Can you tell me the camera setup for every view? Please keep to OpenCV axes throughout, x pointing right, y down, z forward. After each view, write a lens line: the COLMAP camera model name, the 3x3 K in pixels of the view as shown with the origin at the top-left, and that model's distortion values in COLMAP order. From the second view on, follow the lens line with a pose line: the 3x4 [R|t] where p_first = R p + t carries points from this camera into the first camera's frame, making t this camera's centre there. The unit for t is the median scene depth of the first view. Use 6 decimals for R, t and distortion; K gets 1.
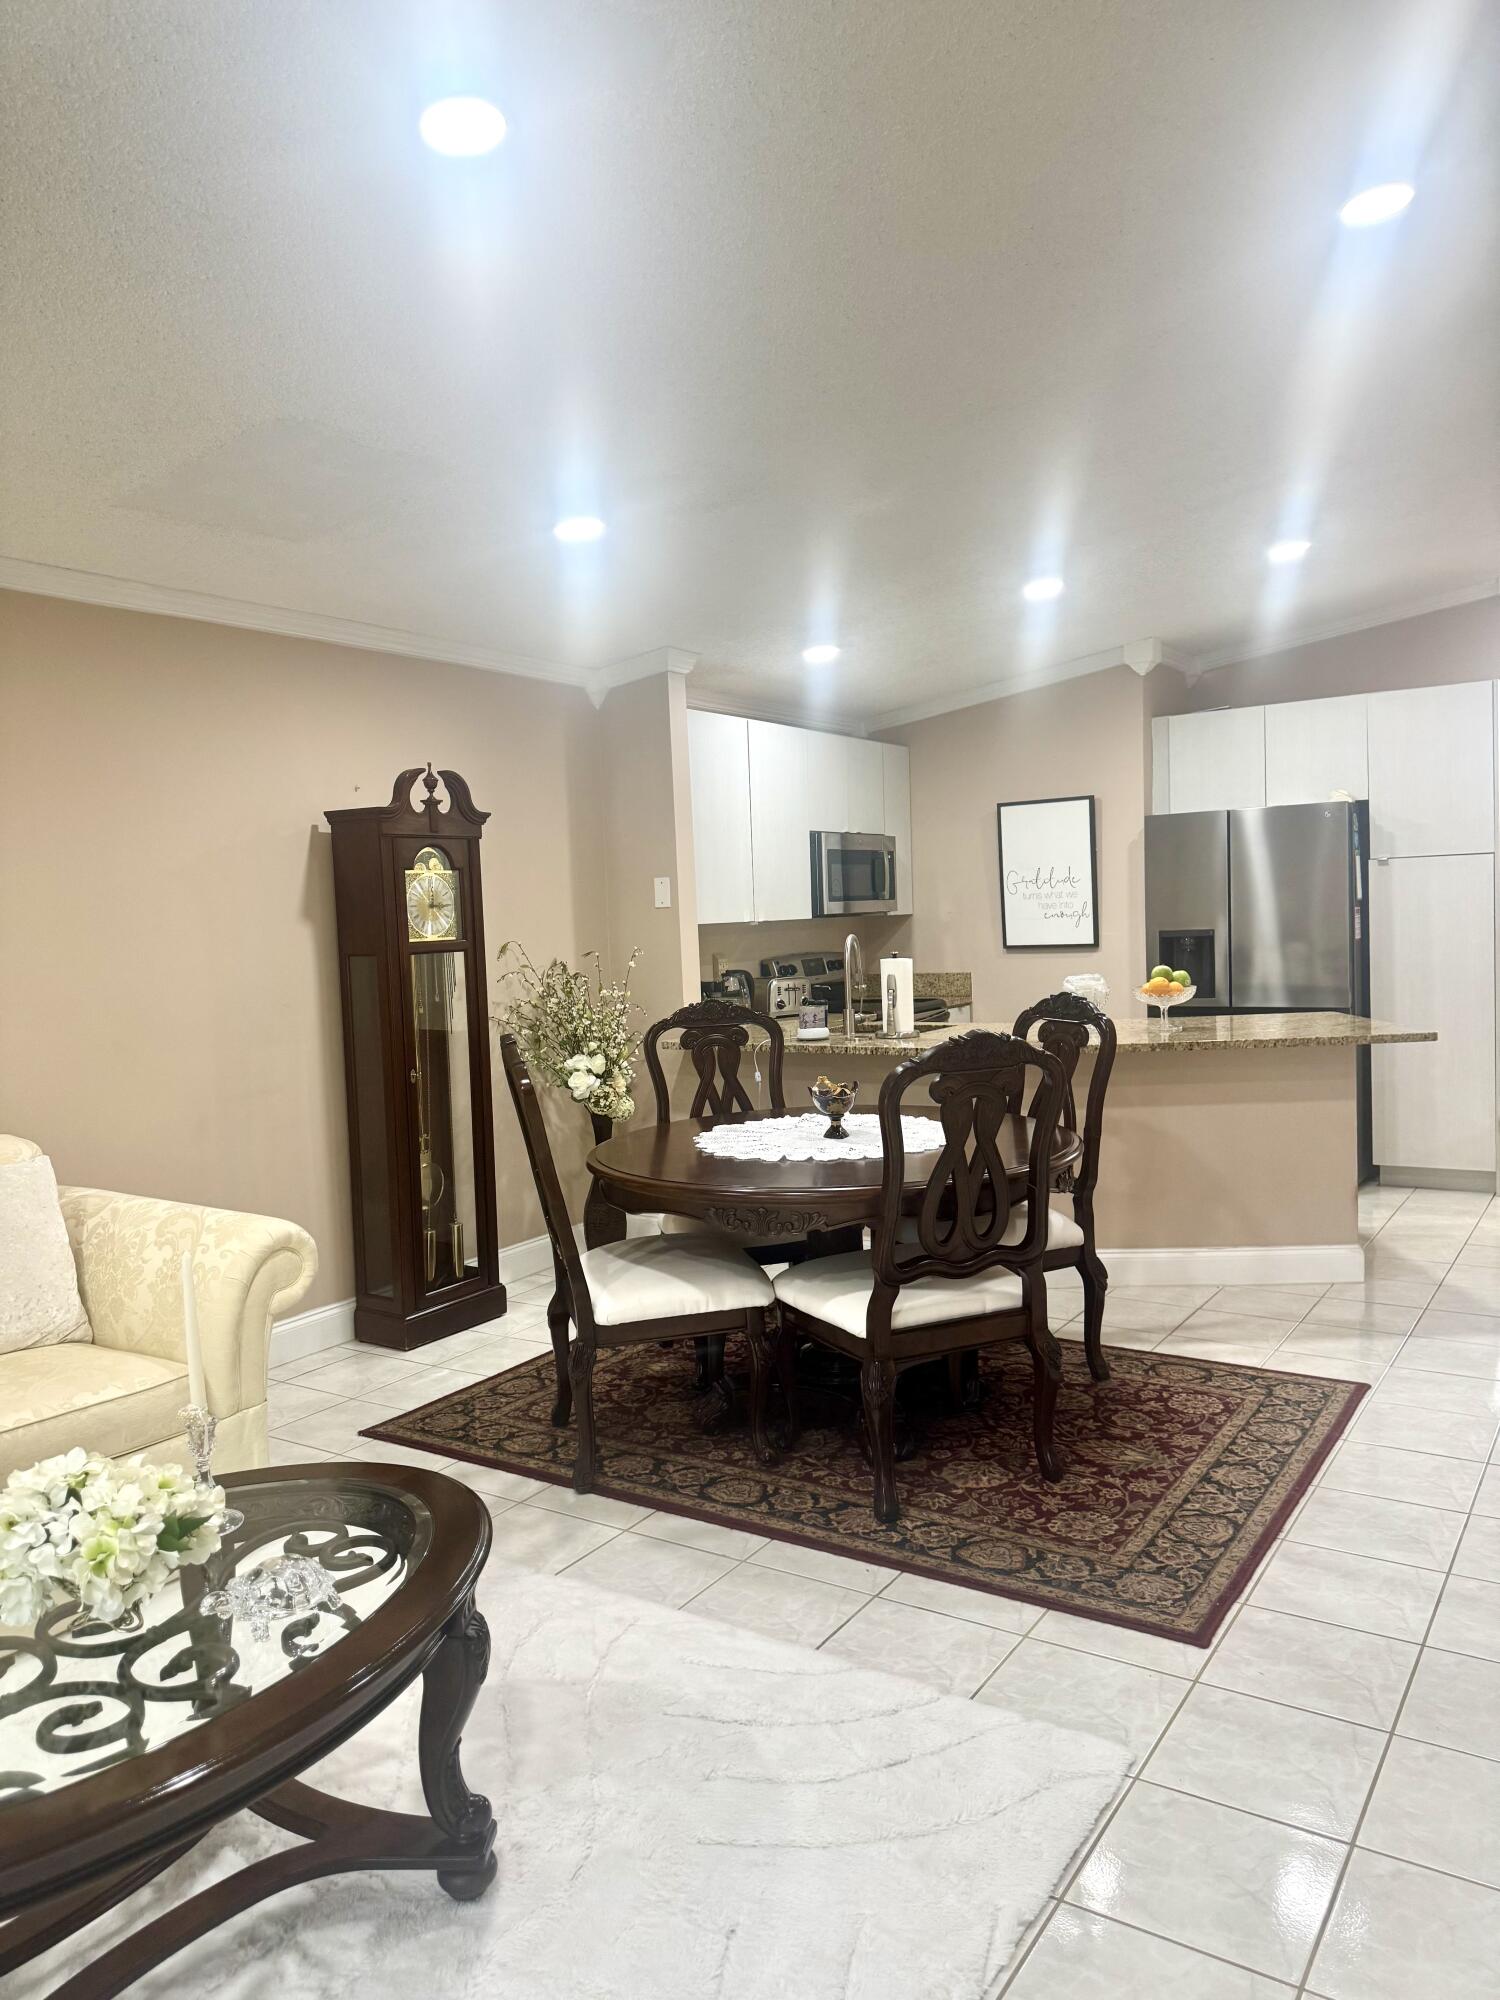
lens RADIAL K [[1415.8, 0, 749.3], [0, 1415.8, 992.5], [0, 0, 1]] dist [0.048711, -0.049068]
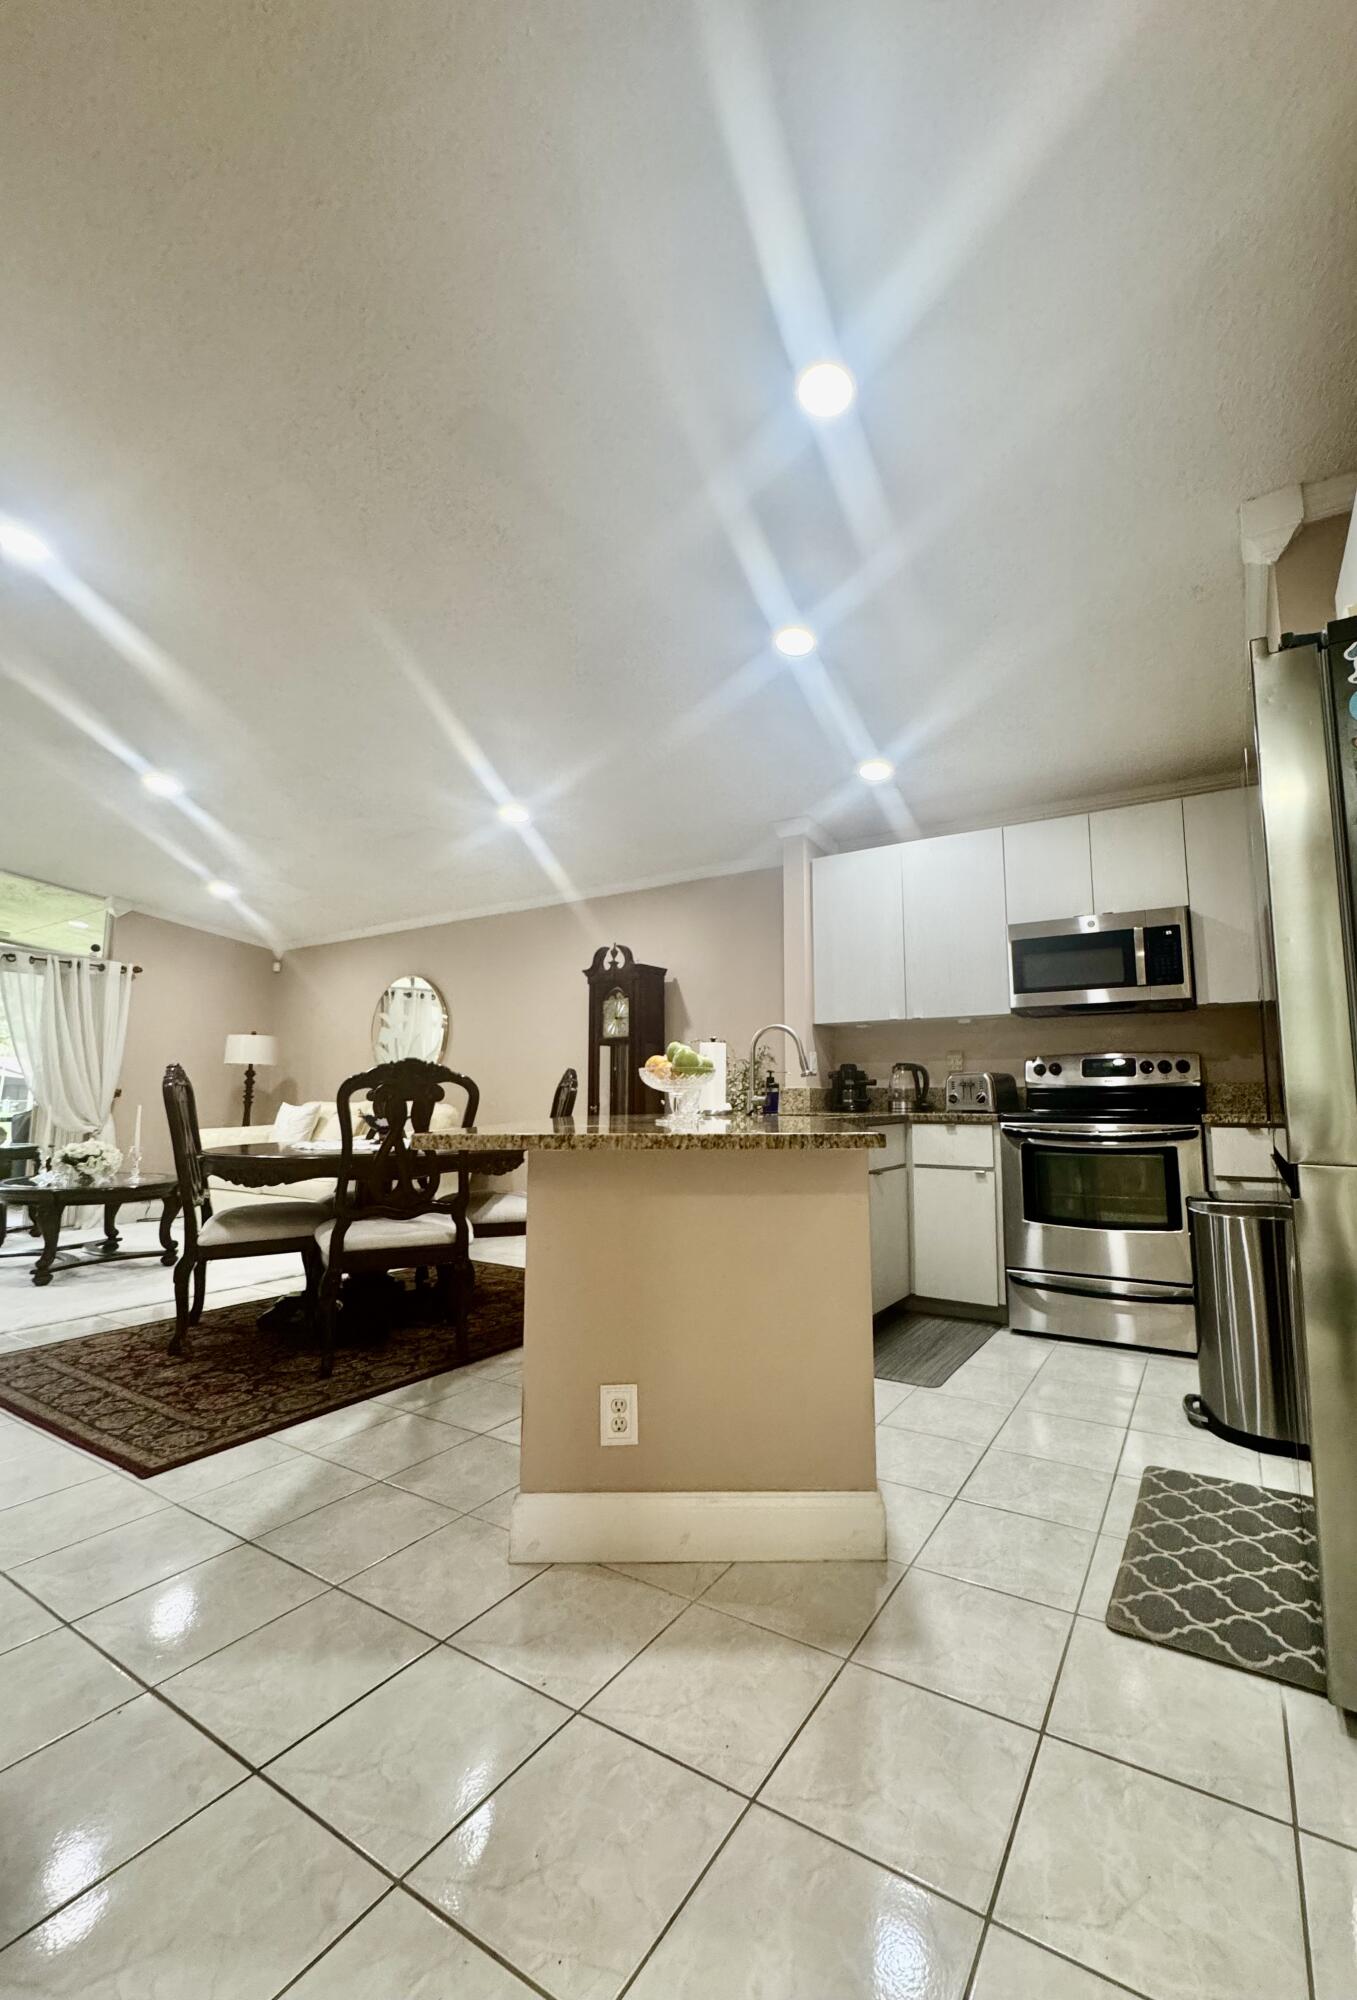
lens RADIAL K [[802.6, 0, 754.4], [0, 802.6, 996.3], [0, 0, 1]] dist [-0.006170, 0.002231]
pose [[0.048945, -0.085967, -0.995095, 1.063316], [-0.061533, 0.994137, -0.088911, -0.009897], [0.996904, 0.065583, 0.043368, 1.449335]]
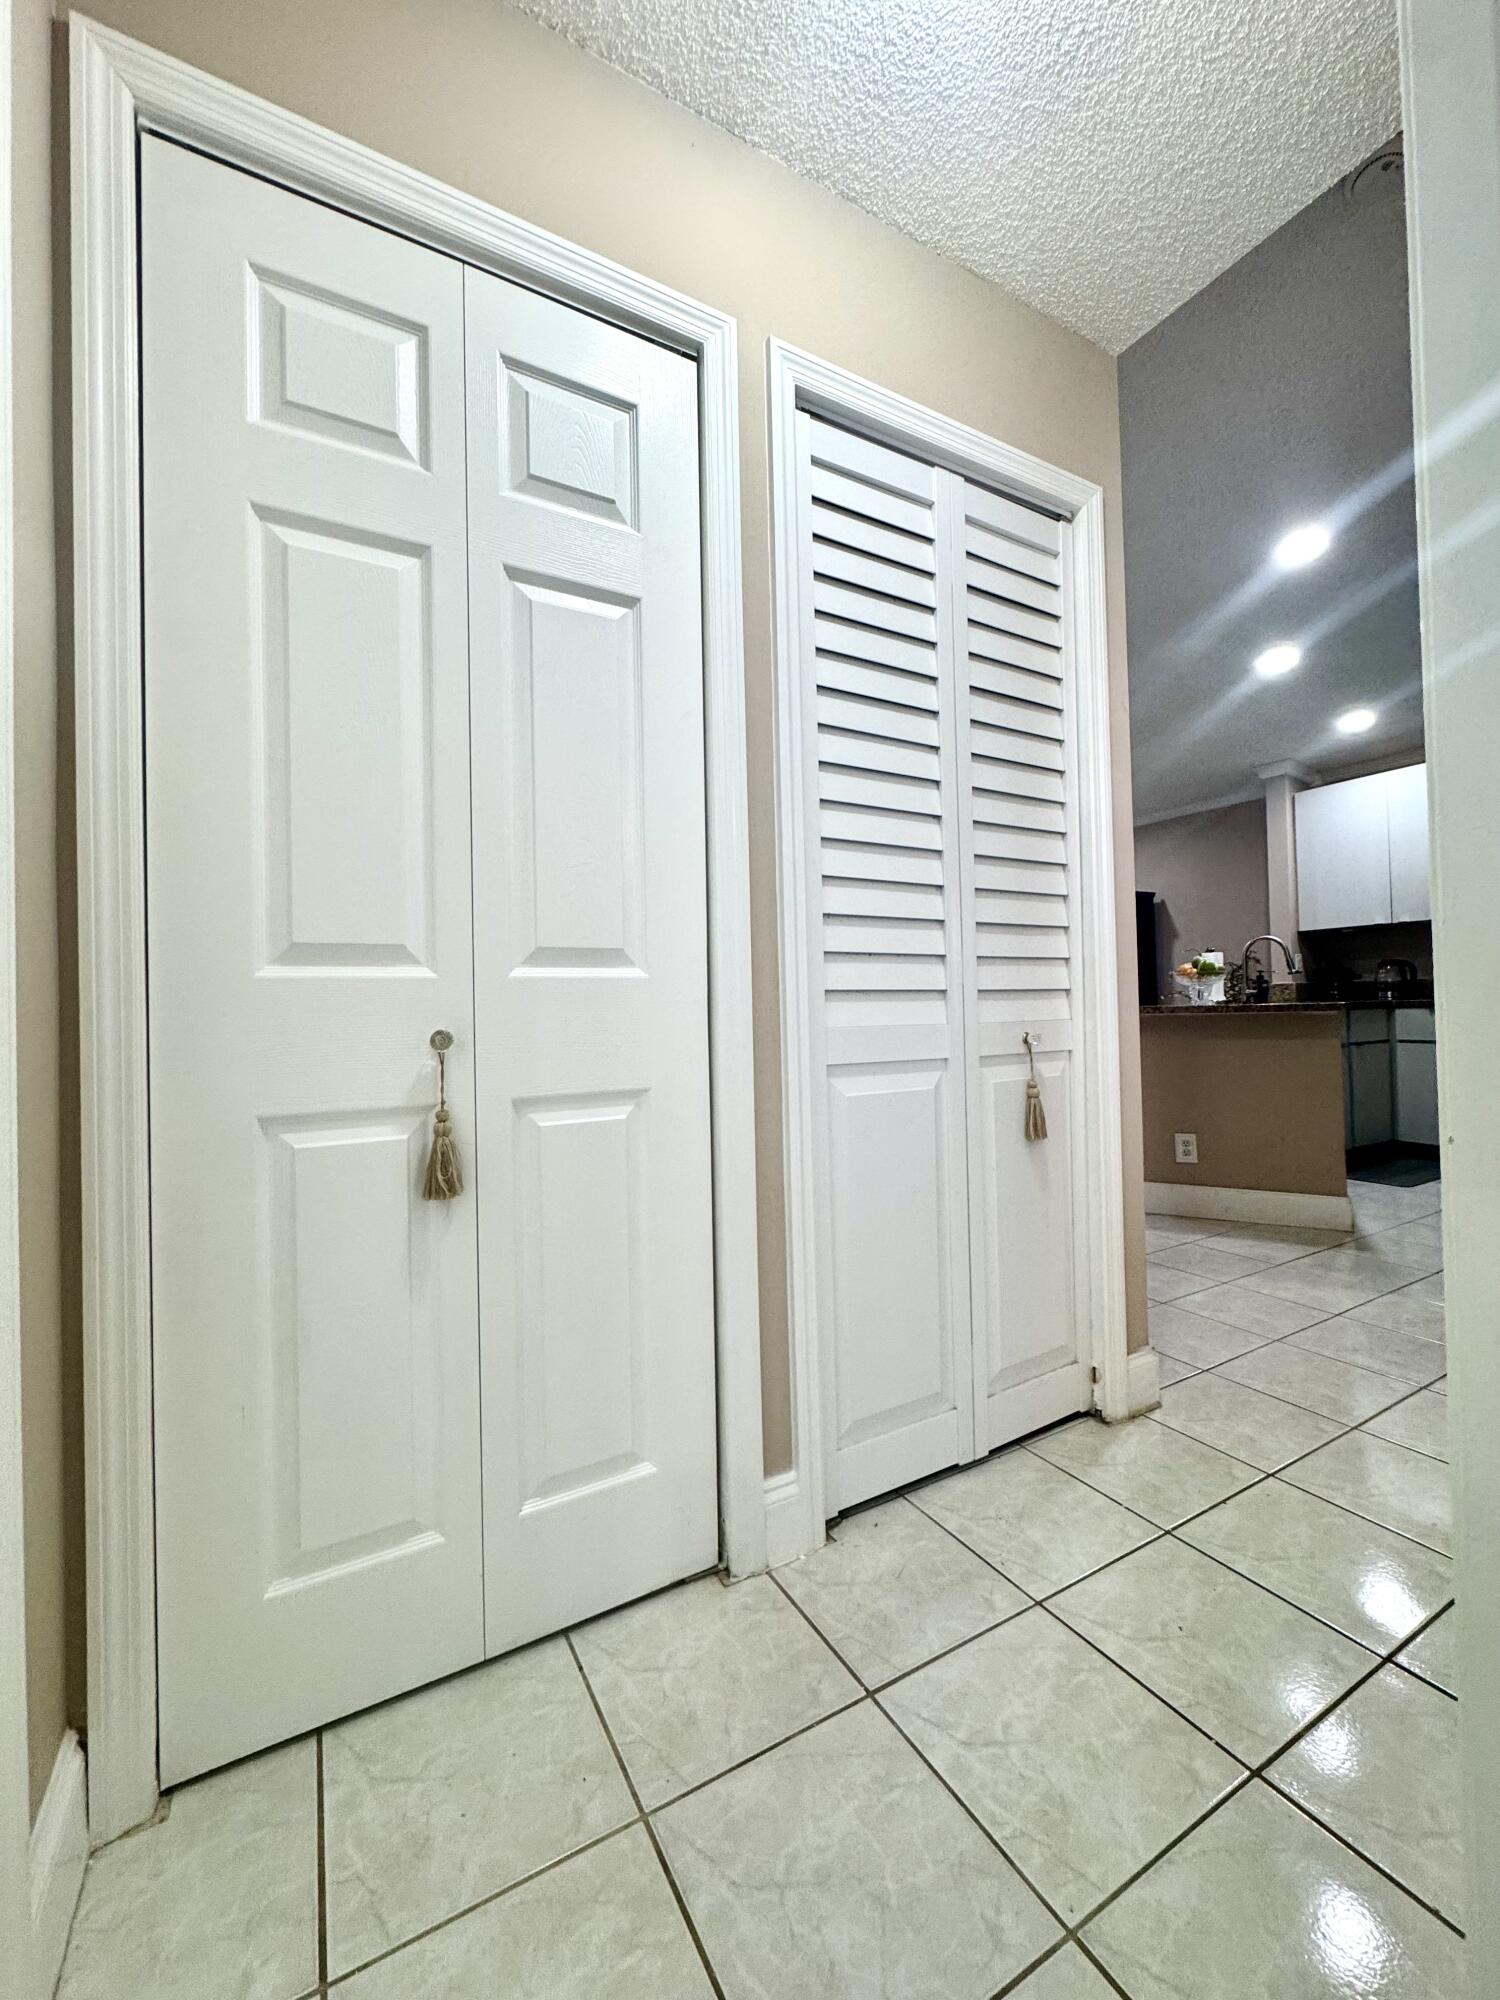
lens RADIAL K [[801.4, 0, 755.8], [0, 801.4, 994.3], [0, 0, 1]] dist [-0.002291, 0.000570]
pose [[-0.453058, 0.031688, -0.890918, 1.608409], [-0.017769, 0.998849, 0.044563, -0.013057], [0.891304, 0.036020, -0.451973, 1.376630]]
